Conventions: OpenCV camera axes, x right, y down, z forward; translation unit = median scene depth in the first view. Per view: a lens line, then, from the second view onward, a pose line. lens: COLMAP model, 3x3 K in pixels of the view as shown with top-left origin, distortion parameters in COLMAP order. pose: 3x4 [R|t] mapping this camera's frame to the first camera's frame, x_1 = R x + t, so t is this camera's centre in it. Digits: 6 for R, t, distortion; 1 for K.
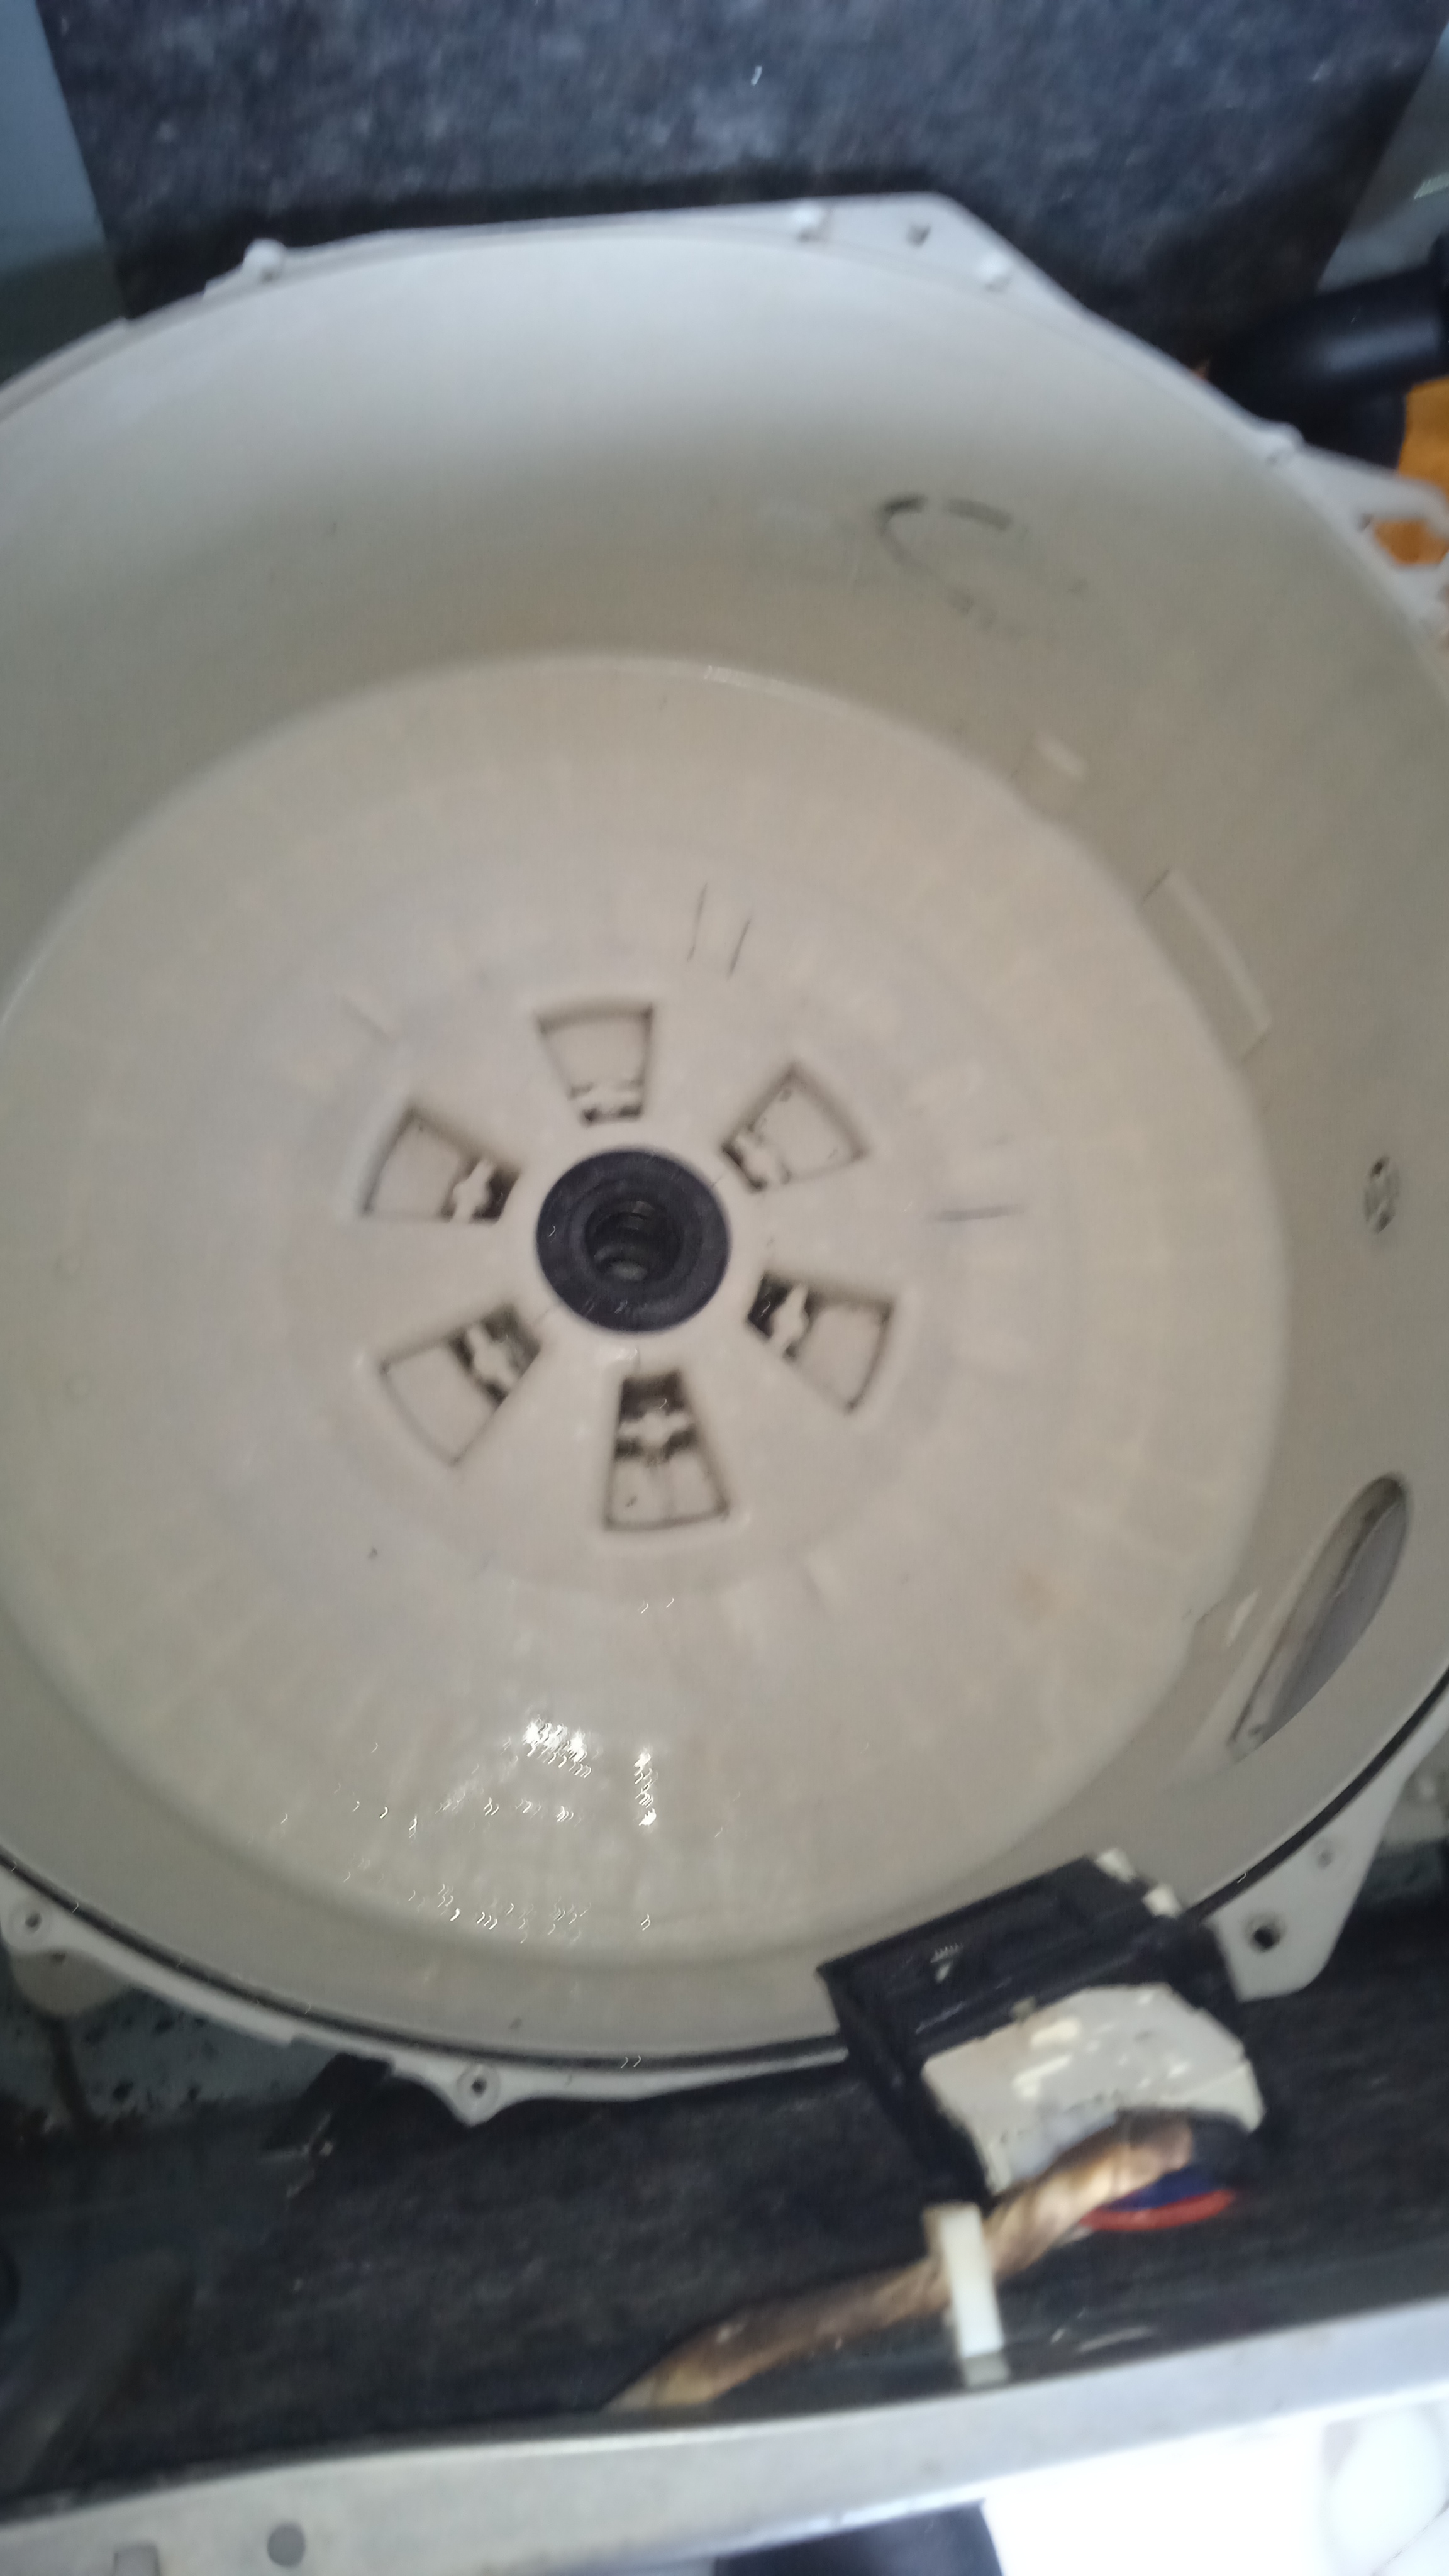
lens RADIAL K [[2136.5, 0, 733.1], [0, 2136.5, 1309.2], [0, 0, 1]] dist [0.058236, -0.072453]
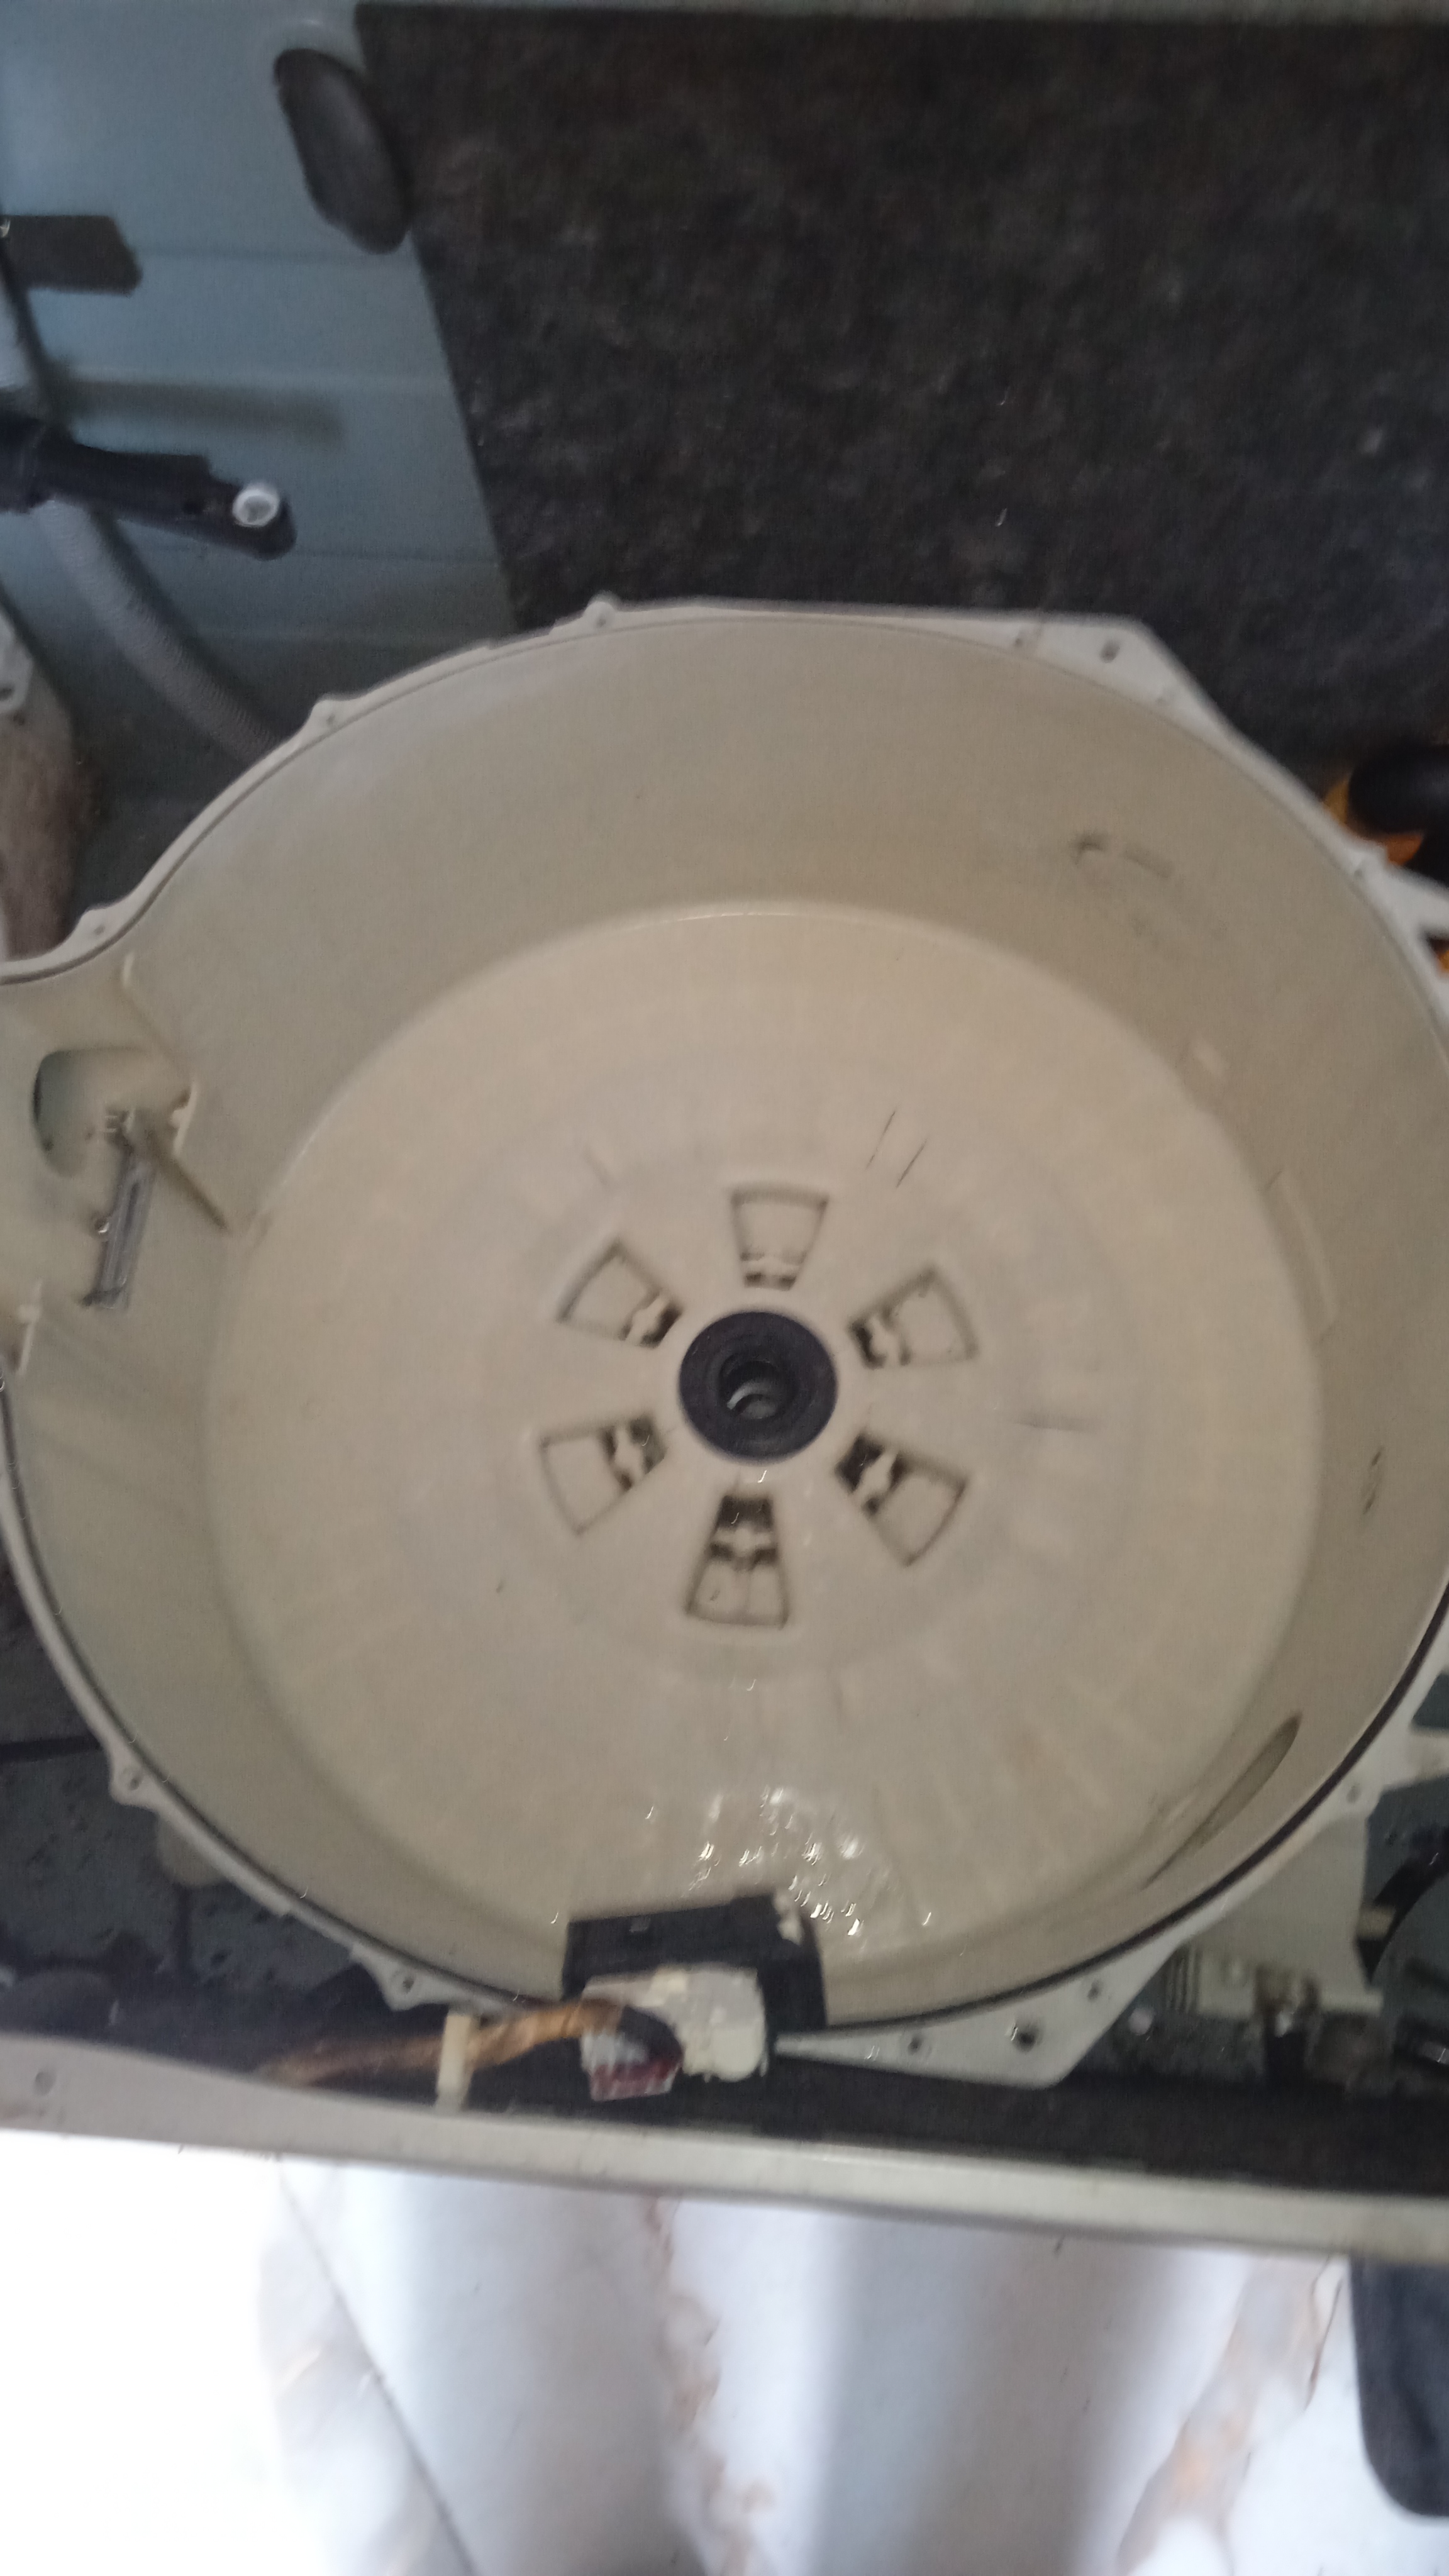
lens RADIAL K [[2136.5, 0, 715.7], [0, 2136.5, 1288.3], [0, 0, 1]] dist [0.058236, -0.072453]
pose [[0.959471, 0.198414, -0.200119, 0.162236], [-0.209695, 0.977081, -0.036624, -0.036060], [0.188266, 0.077103, 0.979087, -0.205146]]
